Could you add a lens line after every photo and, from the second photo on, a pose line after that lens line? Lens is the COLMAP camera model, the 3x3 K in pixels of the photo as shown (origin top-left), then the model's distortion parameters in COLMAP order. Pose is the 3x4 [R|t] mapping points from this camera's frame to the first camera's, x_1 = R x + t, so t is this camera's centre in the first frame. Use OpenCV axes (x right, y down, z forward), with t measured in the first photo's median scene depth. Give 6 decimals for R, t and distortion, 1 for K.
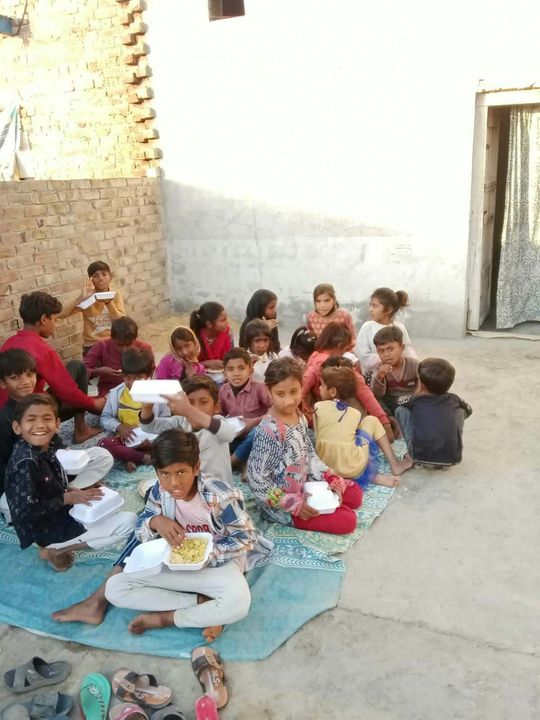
lens RADIAL K [[566.9, 0, 273.8], [0, 566.9, 371.2], [0, 0, 1]] dist [0.048454, -0.109982]
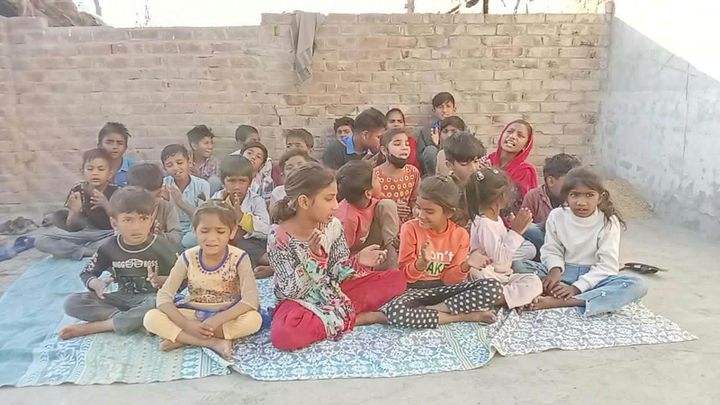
lens RADIAL K [[548.6, 0, 357.7], [0, 548.6, 208.2], [0, 0, 1]] dist [0.062097, -0.121137]
pose [[0.446240, 0.221728, -0.867010, 0.400318], [-0.298866, 0.950121, 0.089160, -0.045433], [0.843533, 0.219333, 0.490249, 0.401114]]
